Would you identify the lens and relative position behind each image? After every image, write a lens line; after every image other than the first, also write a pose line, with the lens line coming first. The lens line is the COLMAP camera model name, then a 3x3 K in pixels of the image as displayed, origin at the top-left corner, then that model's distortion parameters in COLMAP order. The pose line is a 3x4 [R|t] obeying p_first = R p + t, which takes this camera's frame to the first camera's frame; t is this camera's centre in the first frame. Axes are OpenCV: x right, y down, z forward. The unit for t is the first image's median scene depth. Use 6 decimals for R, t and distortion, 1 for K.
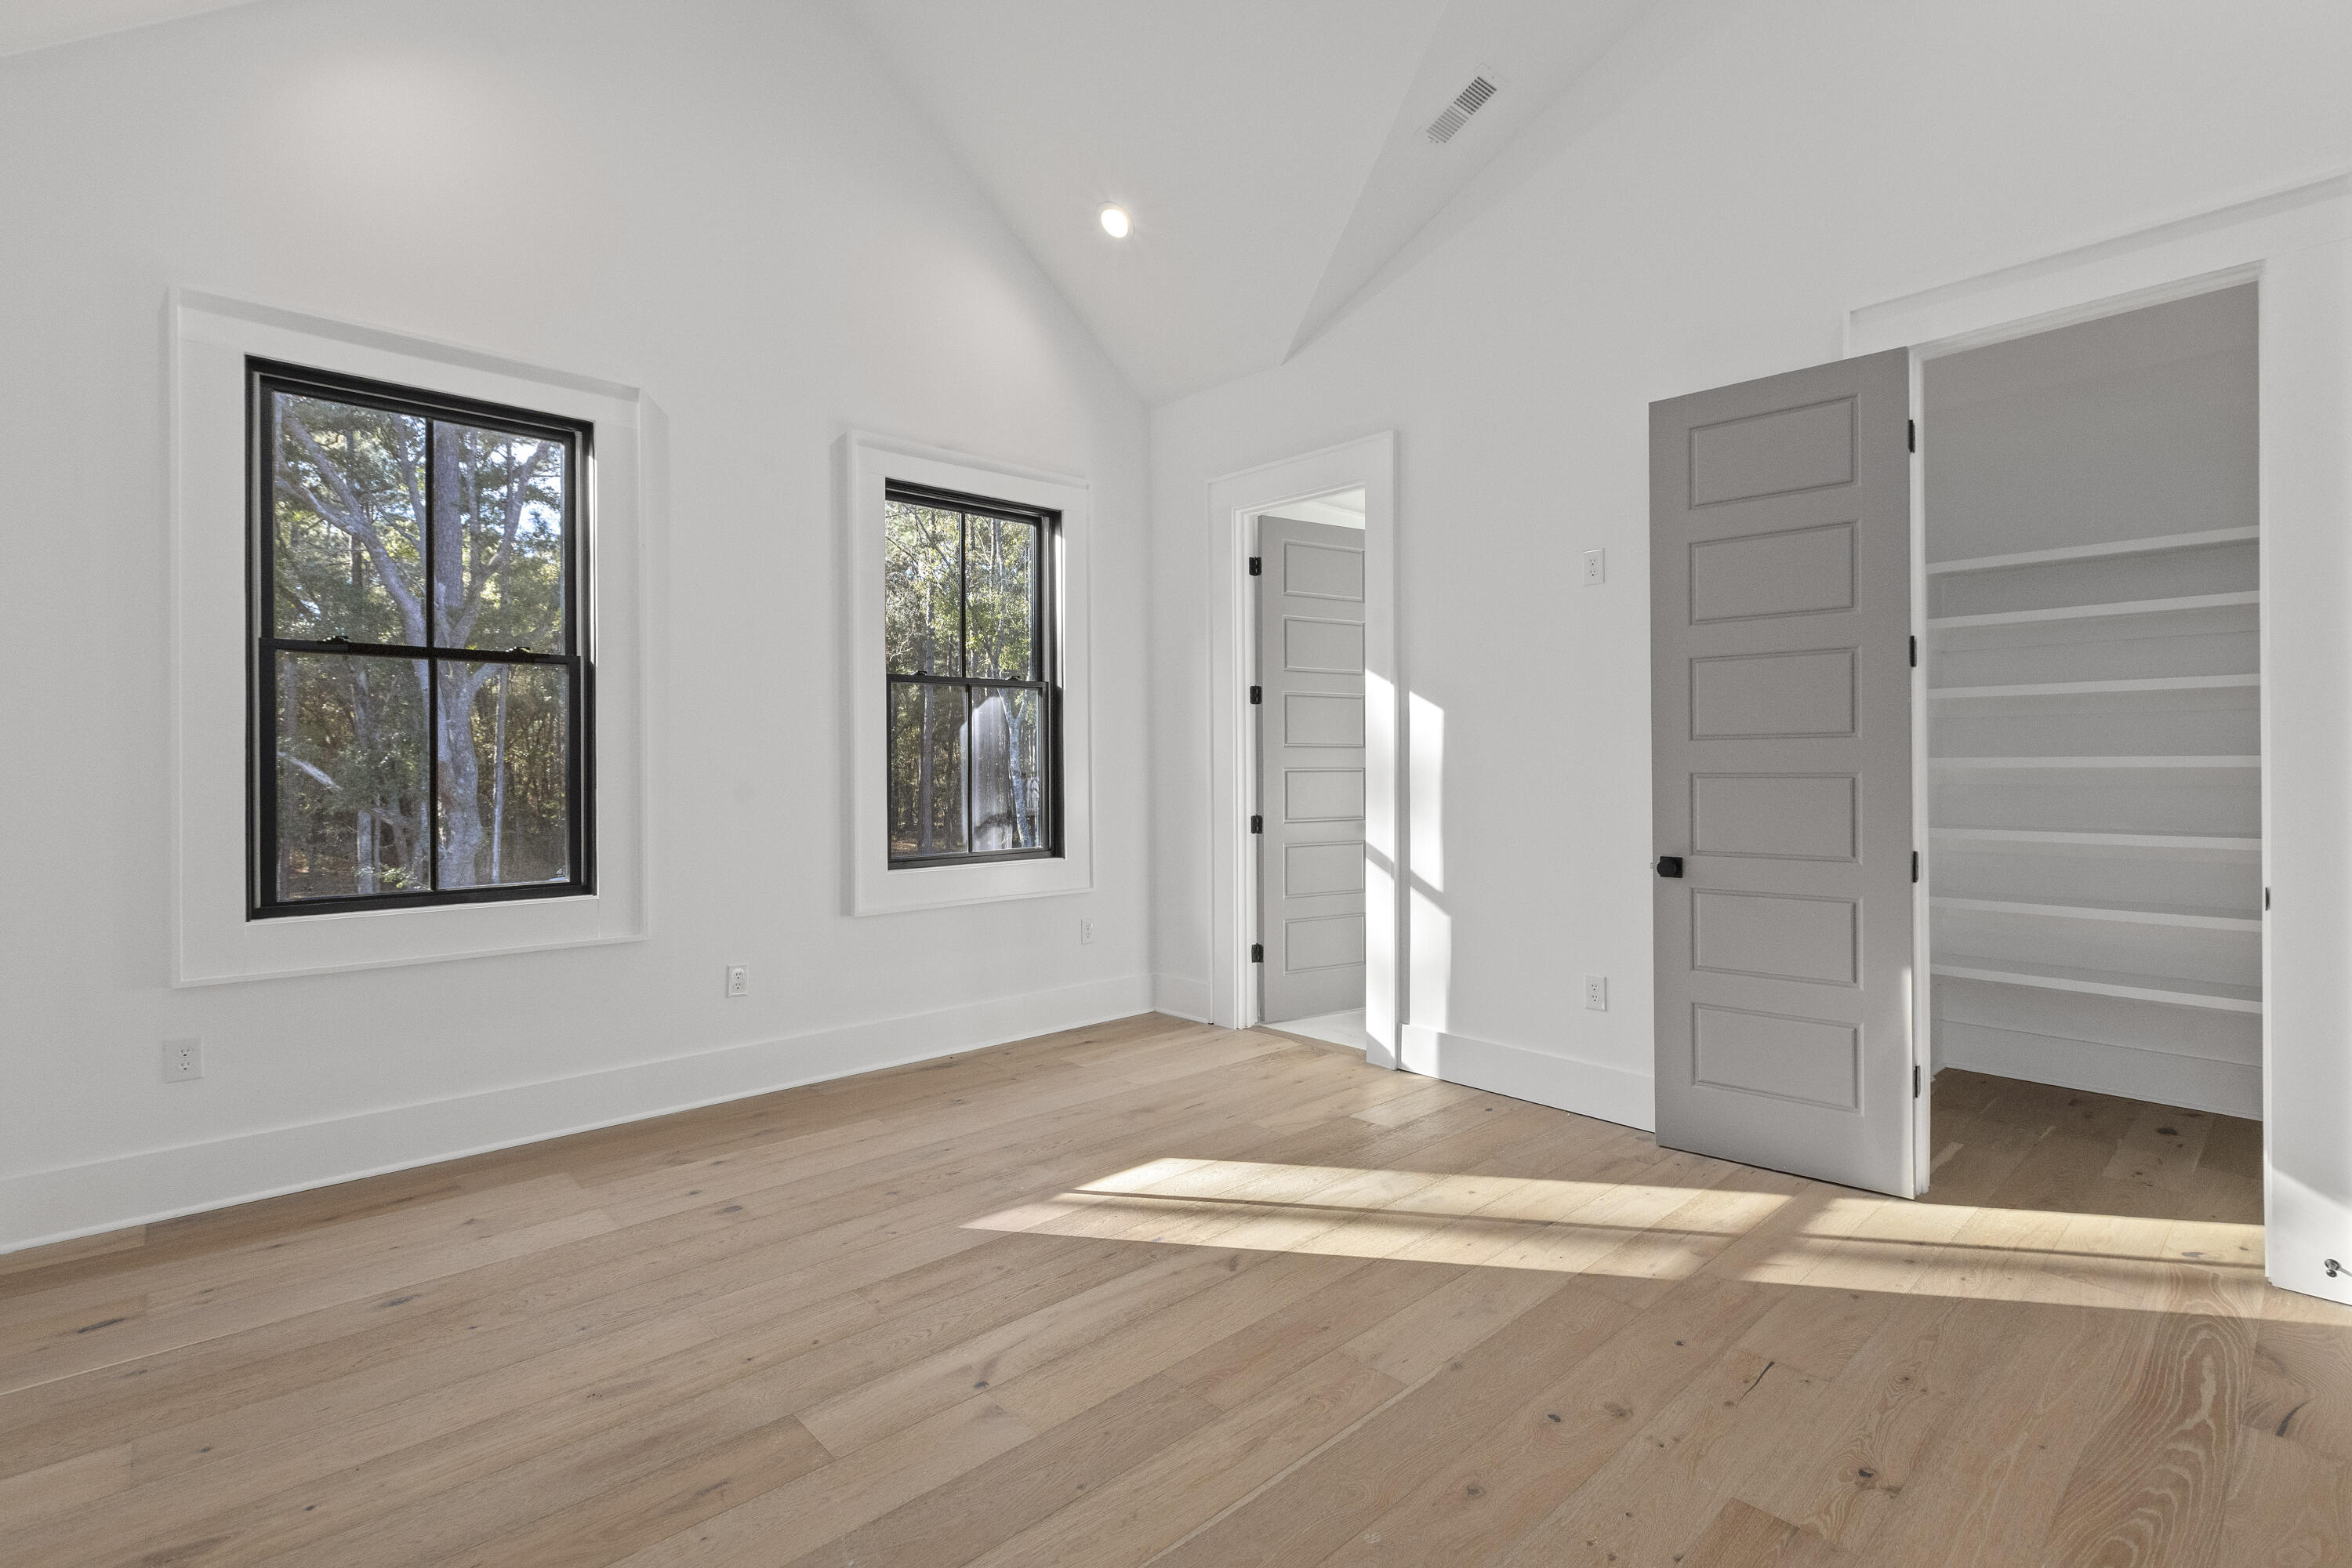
lens RADIAL K [[1046.8, 0, 1160.3], [0, 1046.8, 773.0], [0, 0, 1]] dist [0.000546, 0.000426]
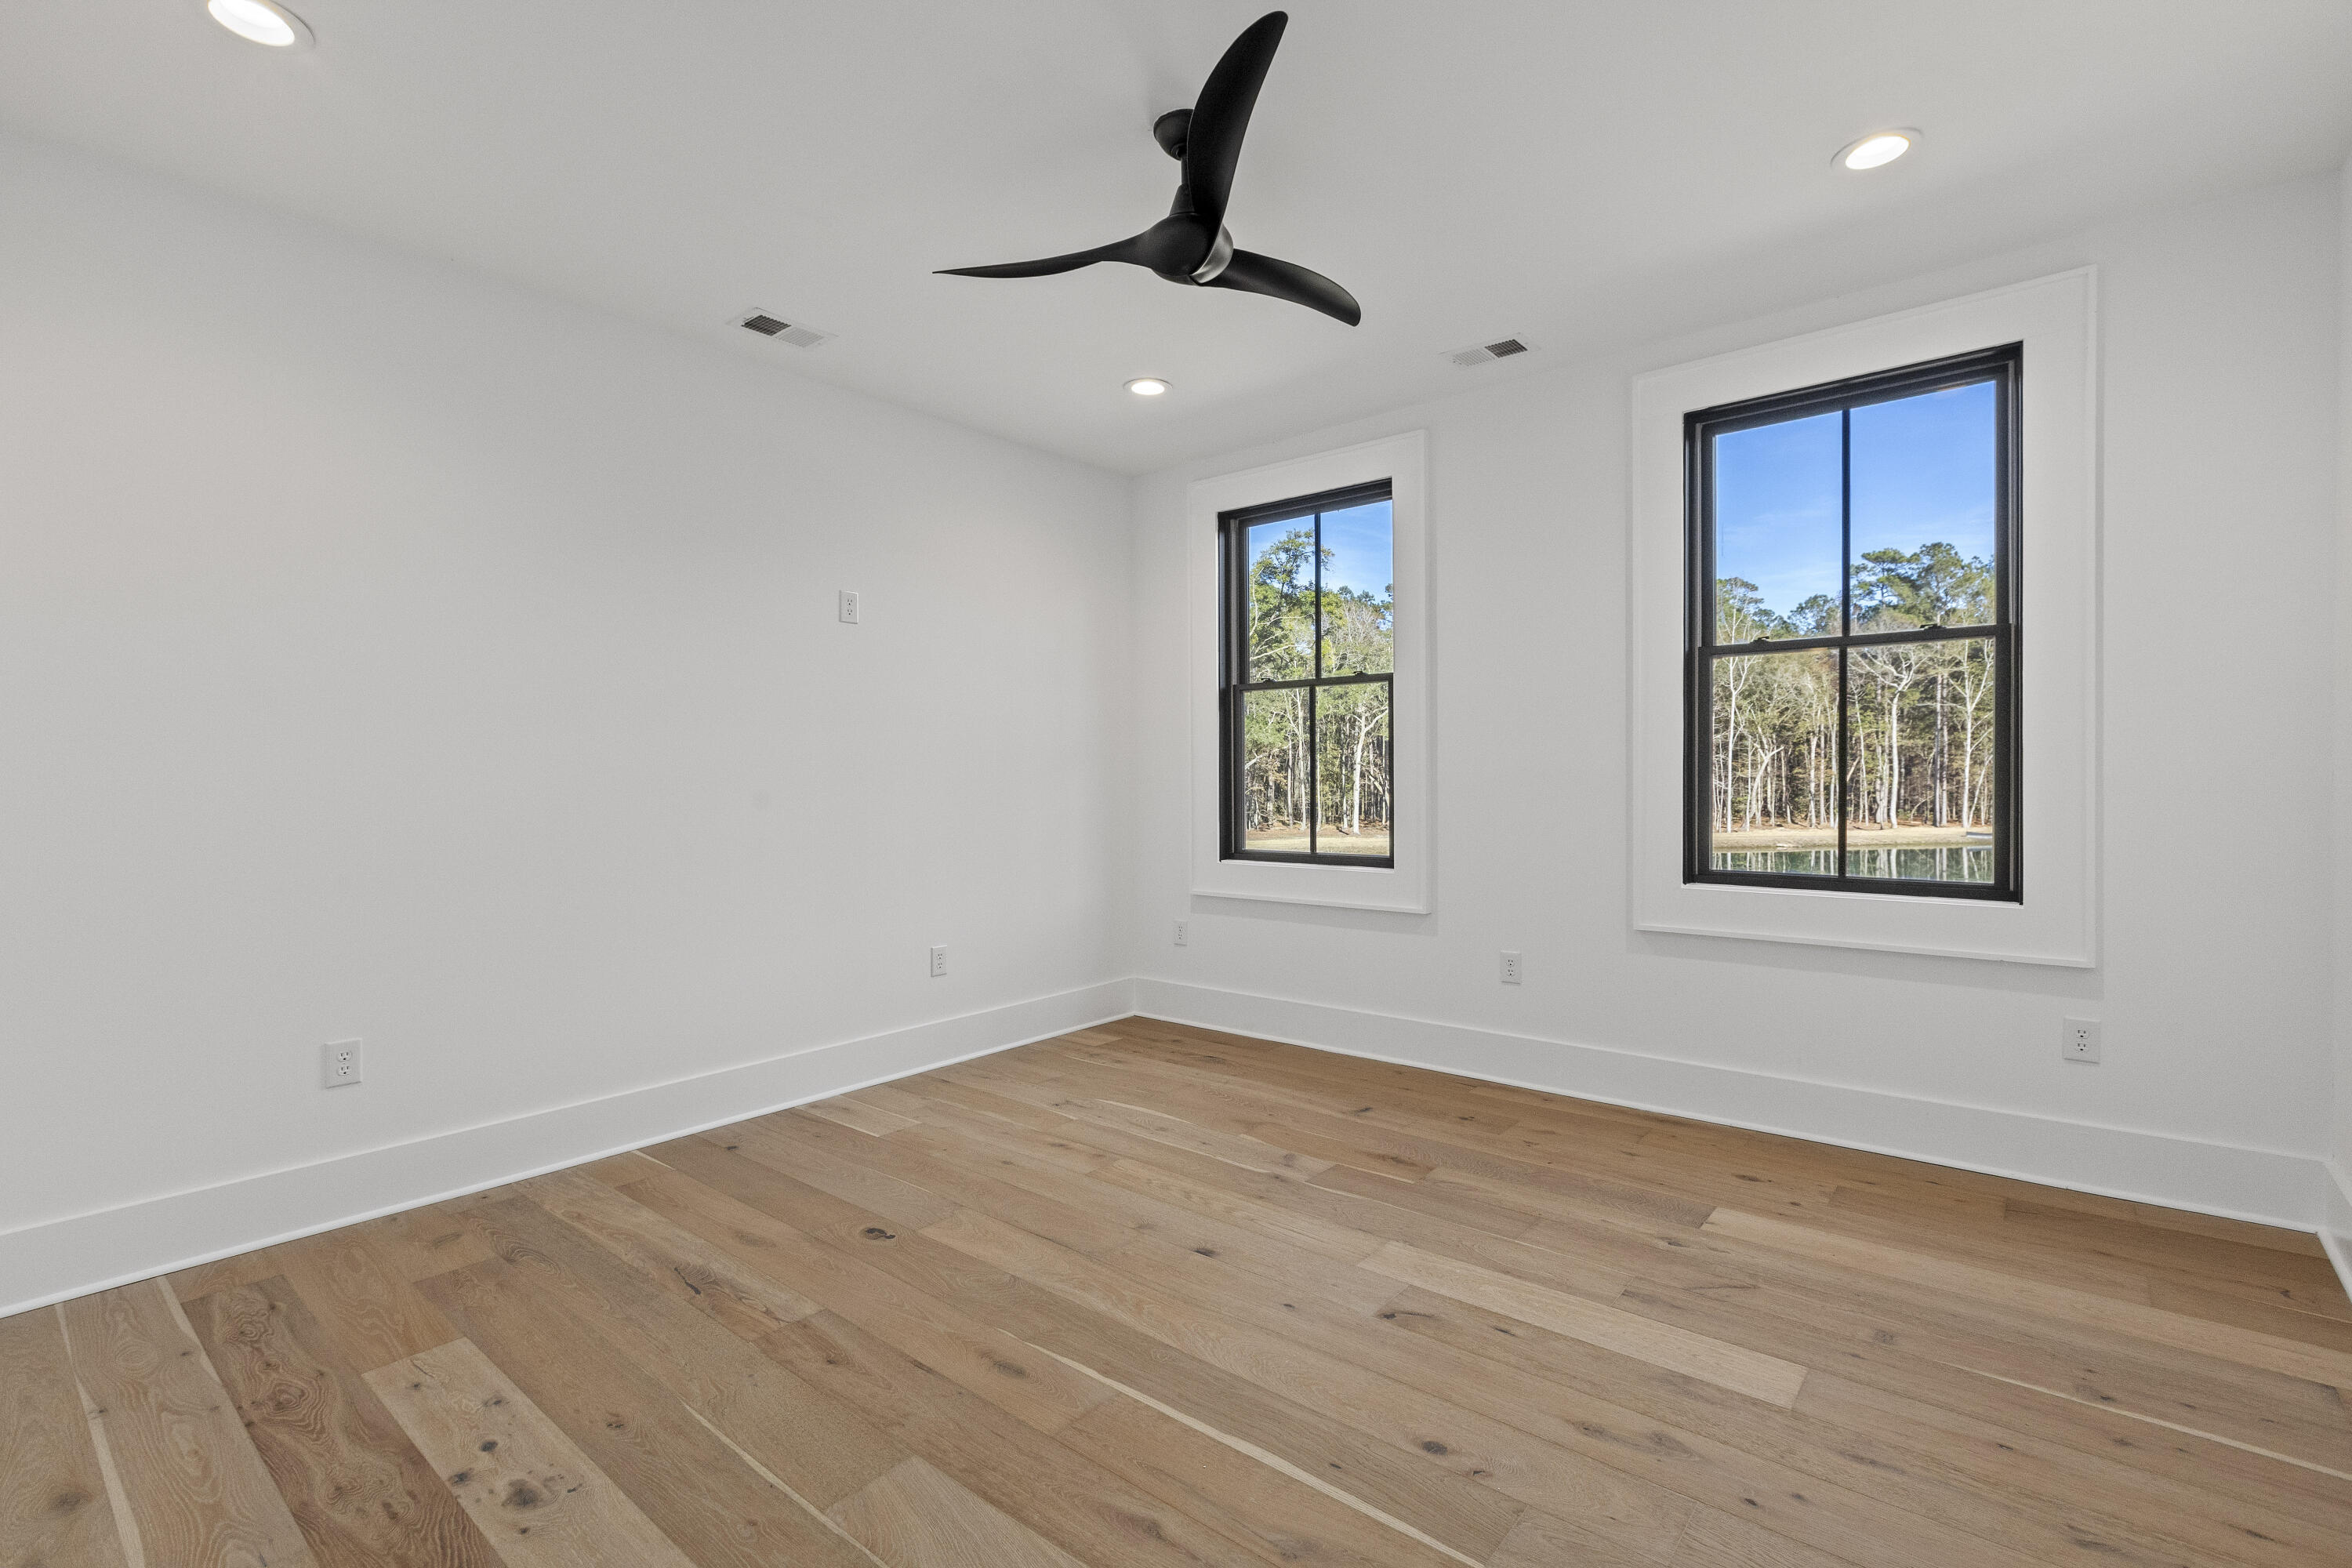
lens RADIAL K [[1048.6, 0, 1176.0], [0, 1048.6, 784.0], [0, 0, 1]] dist [0.038699, 0.000175]
pose [[0.155033, 0.018826, -0.987730, 0.245940], [0.006937, 0.999773, 0.020145, -0.003050], [0.987885, -0.009975, 0.154867, 0.219343]]
